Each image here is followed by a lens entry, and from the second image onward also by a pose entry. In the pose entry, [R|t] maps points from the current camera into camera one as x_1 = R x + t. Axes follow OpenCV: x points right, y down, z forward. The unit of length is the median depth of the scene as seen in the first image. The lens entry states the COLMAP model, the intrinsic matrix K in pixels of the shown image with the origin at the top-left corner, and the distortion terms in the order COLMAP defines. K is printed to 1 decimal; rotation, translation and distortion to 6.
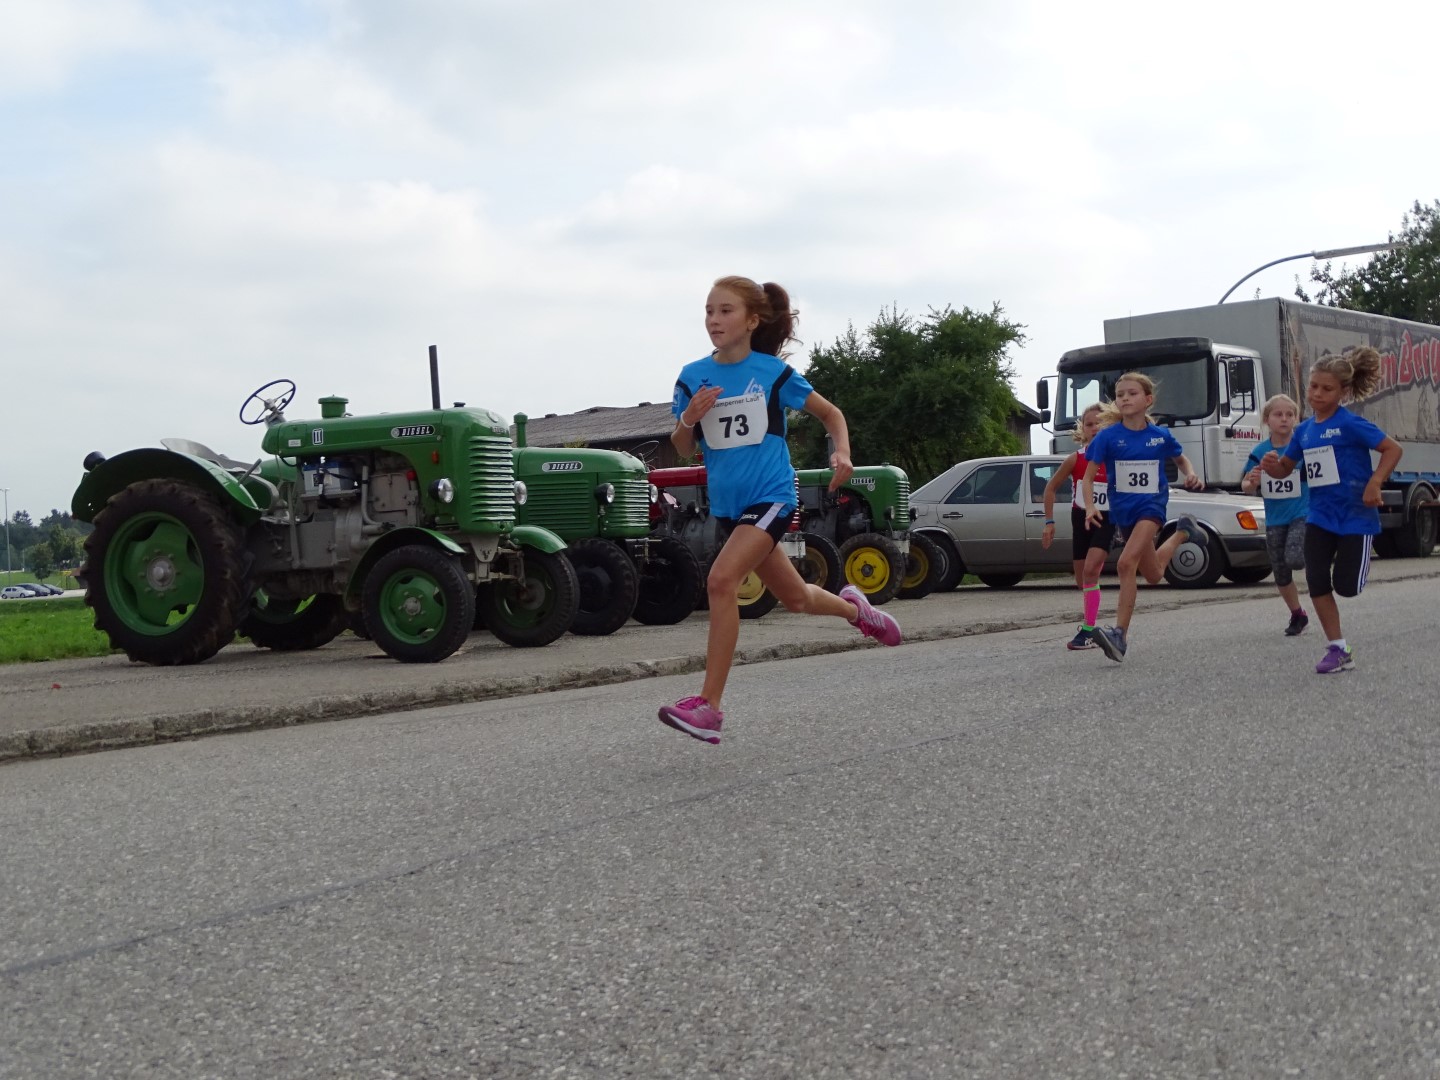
lens RADIAL K [[1733.9, 0, 719.7], [0, 1733.9, 535.8], [0, 0, 1]] dist [-0.035349, 0.000000]
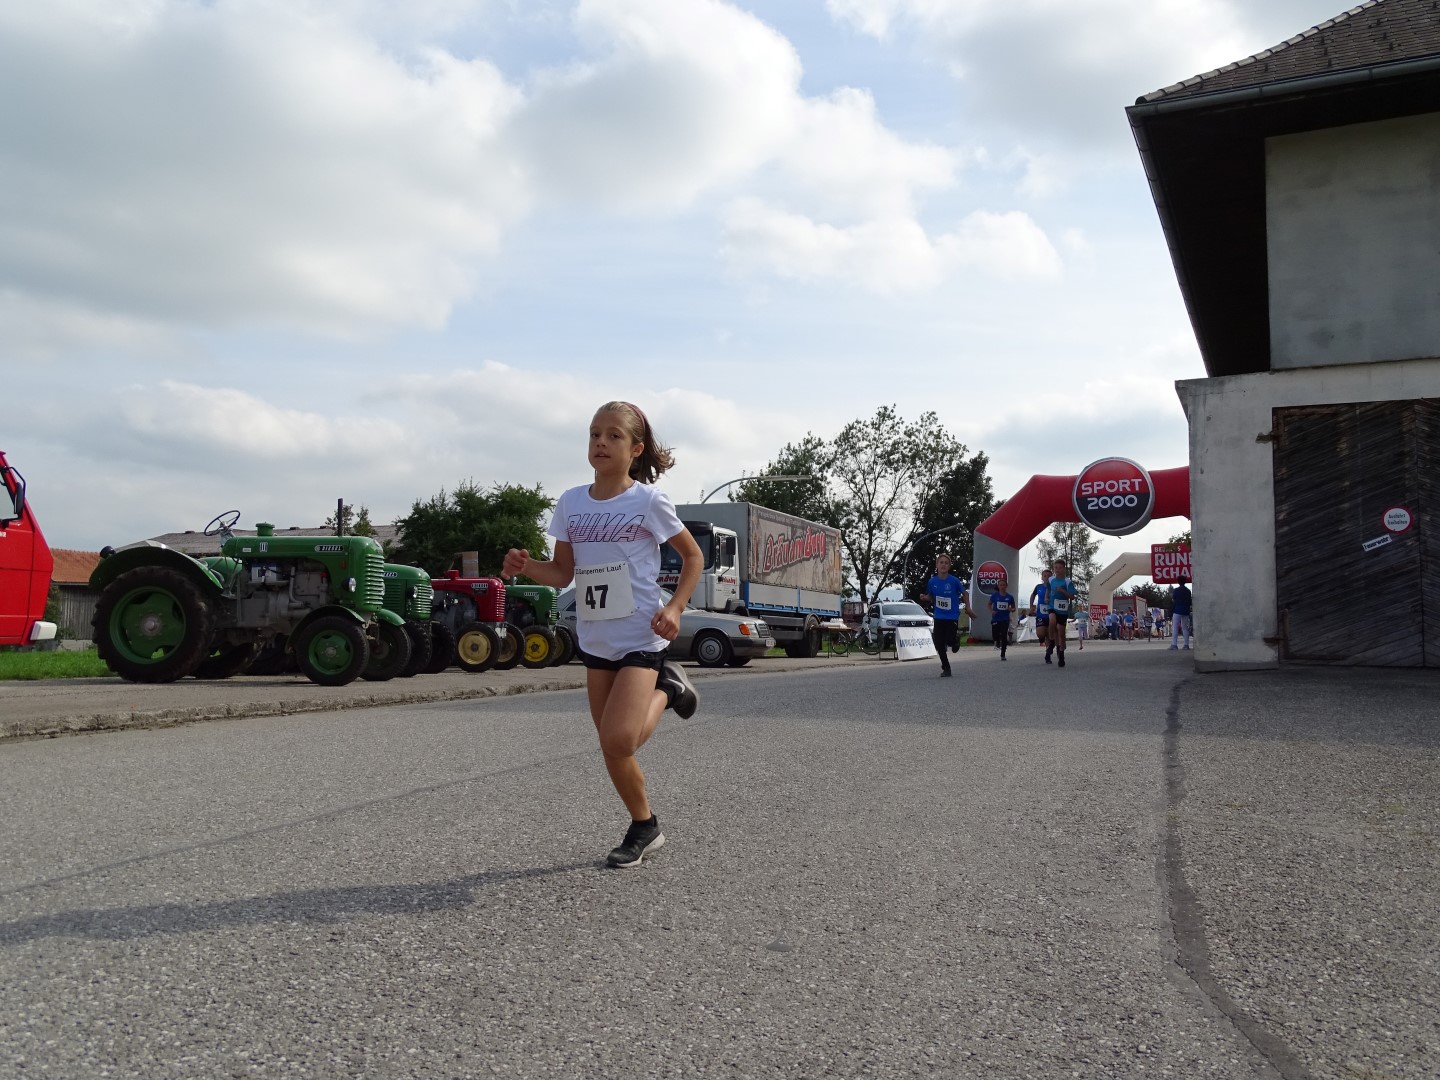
lens RADIAL K [[1205.9, 0, 719.4], [0, 1205.9, 543.7], [0, 0, 1]] dist [-0.017537, -0.007219]
pose [[0.936534, 0.075388, 0.342376, -0.195076], [-0.048244, 0.995028, -0.087129, 0.016277], [-0.347242, 0.065081, 0.935514, -0.200679]]
